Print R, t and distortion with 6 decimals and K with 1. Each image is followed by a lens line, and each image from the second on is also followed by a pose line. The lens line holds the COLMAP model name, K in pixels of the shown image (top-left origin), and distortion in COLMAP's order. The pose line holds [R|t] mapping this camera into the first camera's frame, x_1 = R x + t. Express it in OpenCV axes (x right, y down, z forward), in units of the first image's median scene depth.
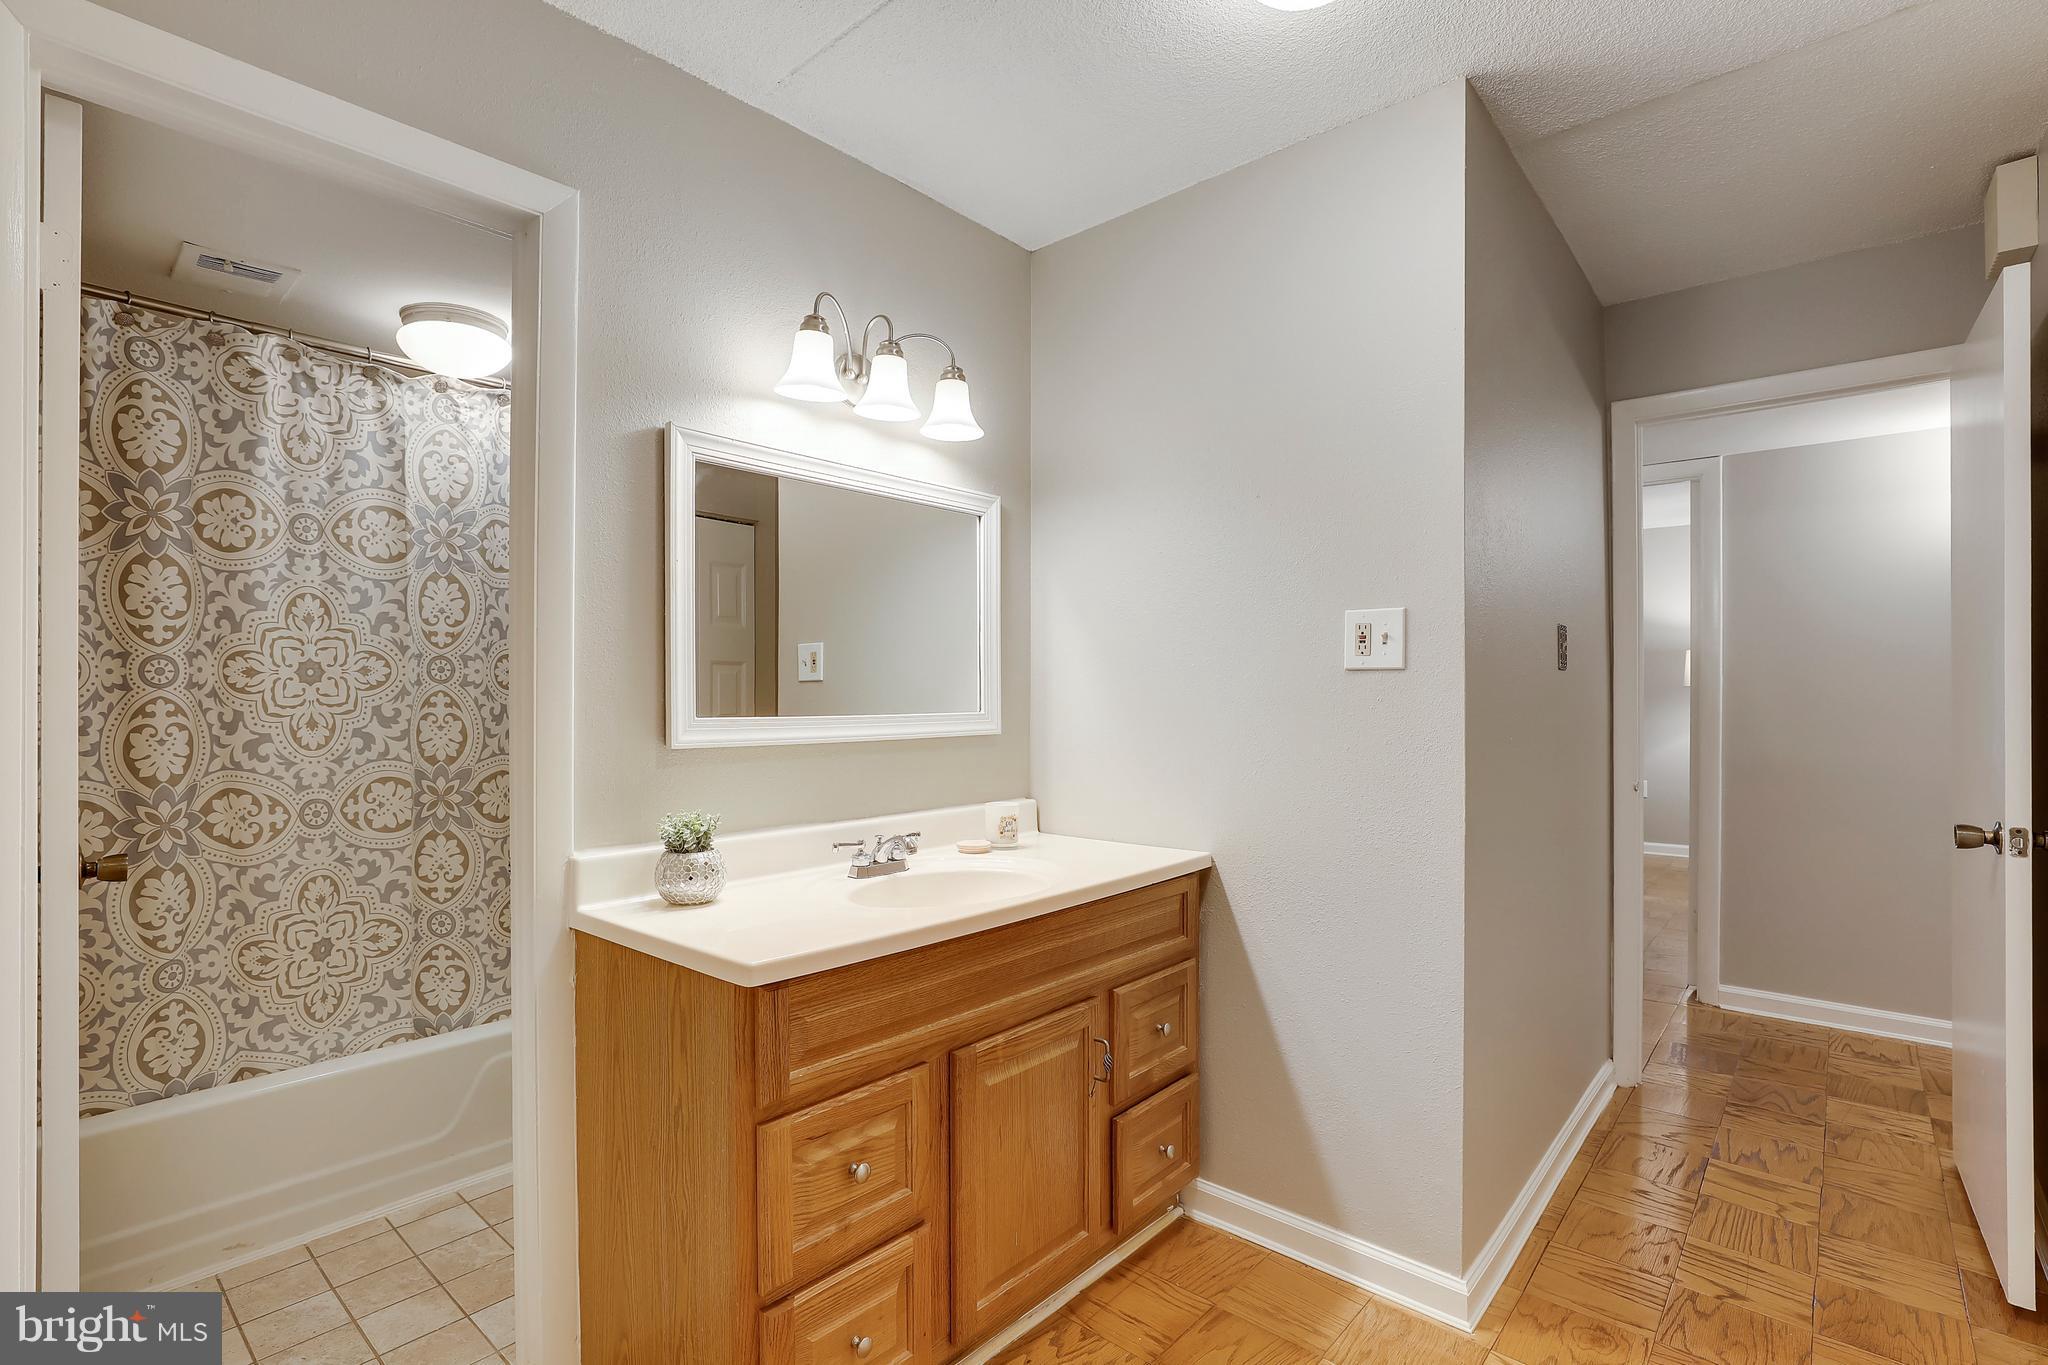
lens RADIAL K [[941.6, 0, 1025.1], [0, 941.6, 685.1], [0, 0, 1]] dist [-0.019635, 0.002104]
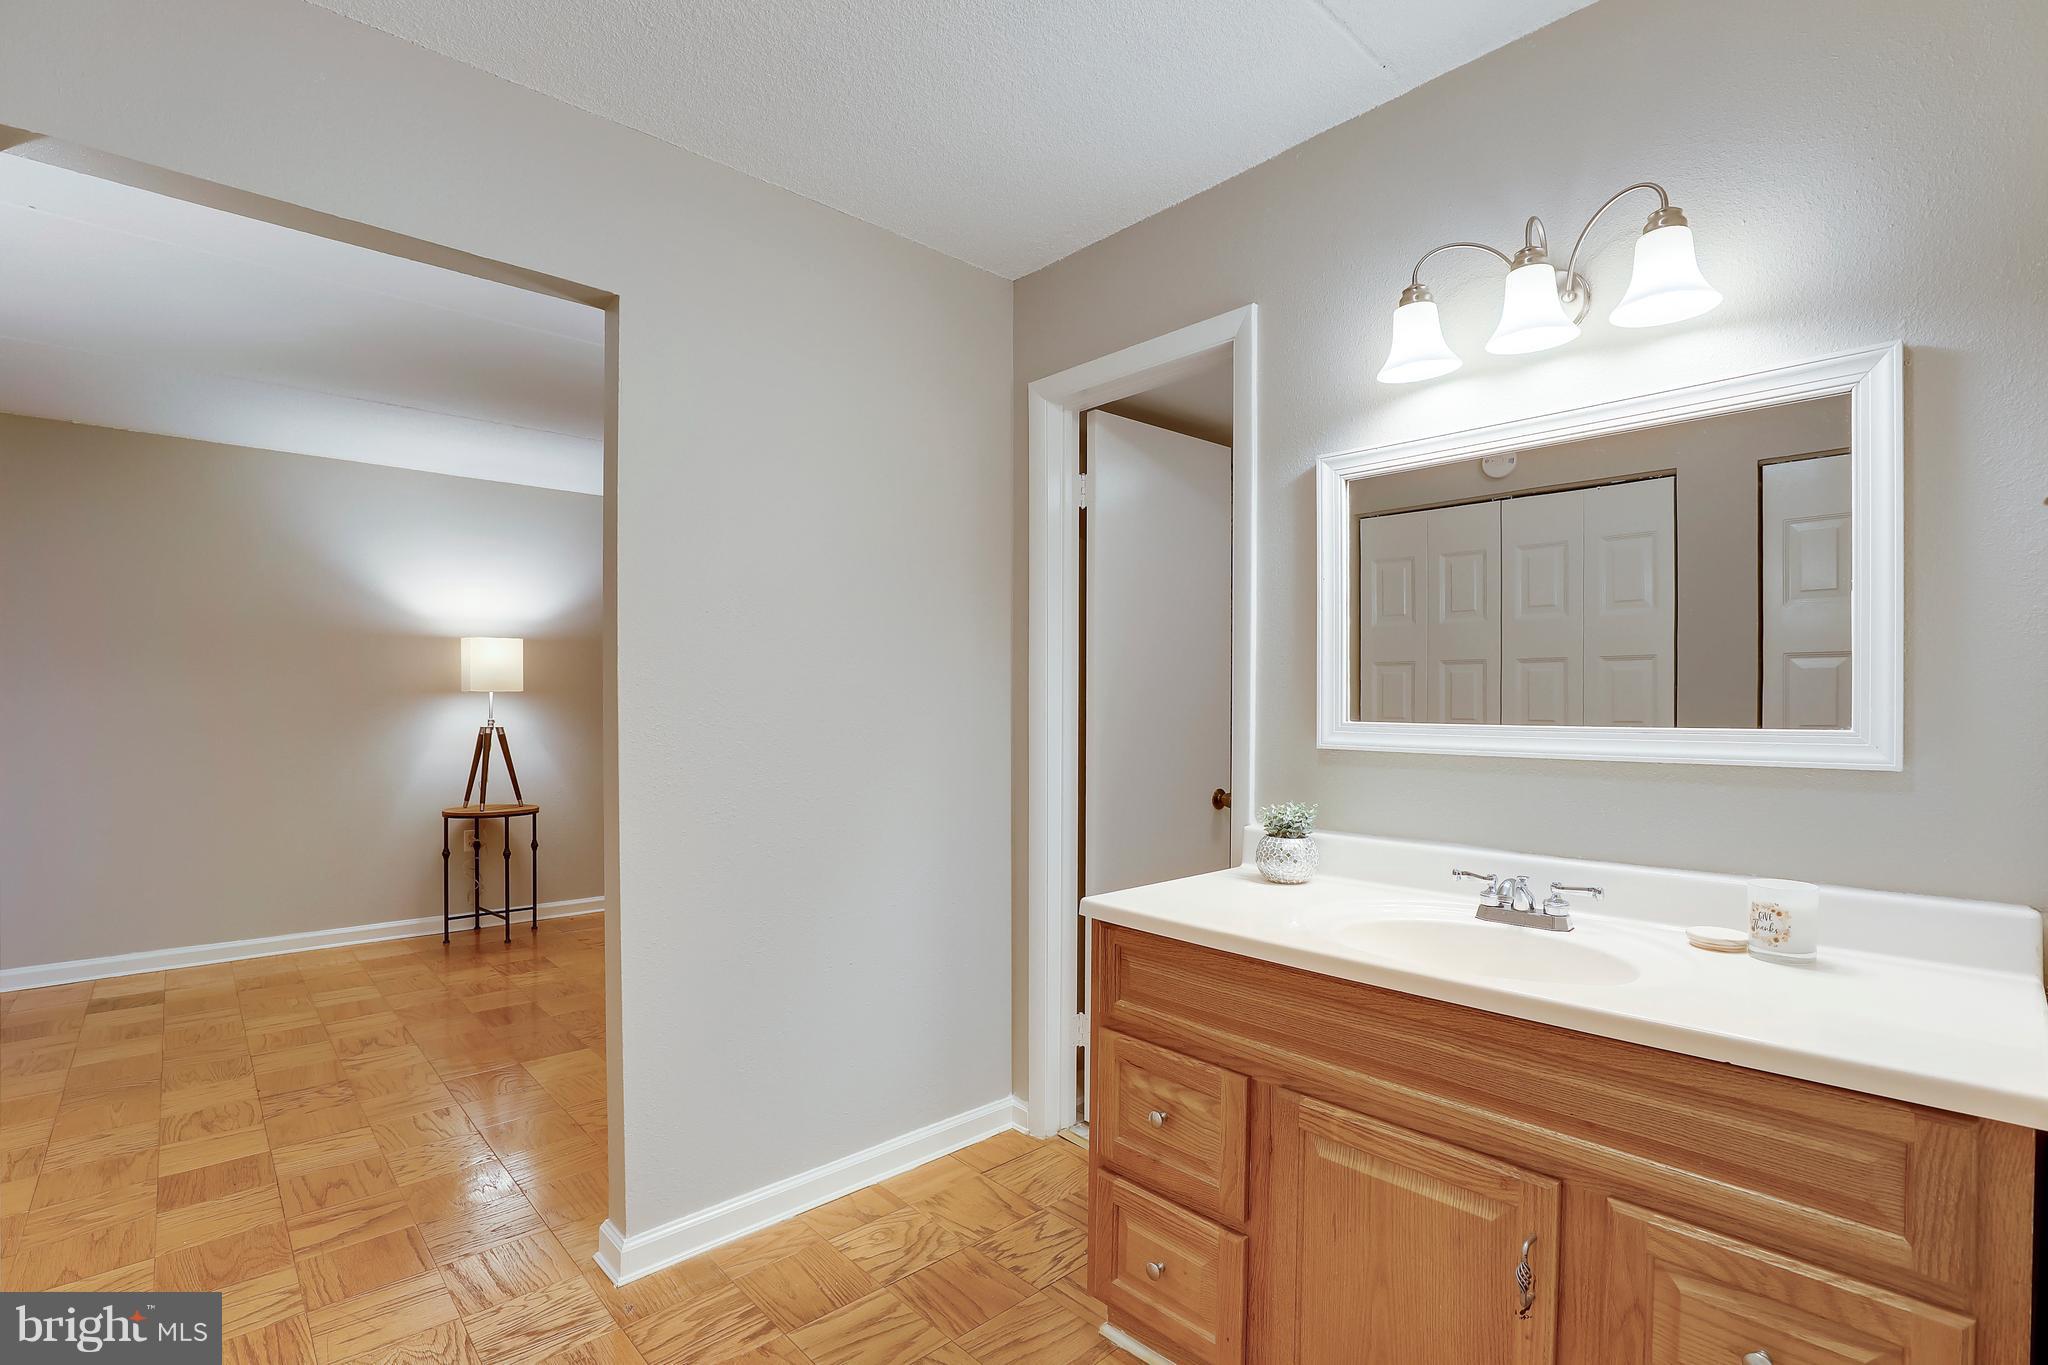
lens RADIAL K [[941.6, 0, 1017.4], [0, 941.6, 696.7], [0, 0, 1]] dist [-0.019635, 0.002104]
pose [[-0.090683, -0.001382, -0.995879, 0.781227], [0.012856, 0.999914, -0.002559, 0.004996], [0.995797, -0.013035, -0.090657, 0.750535]]
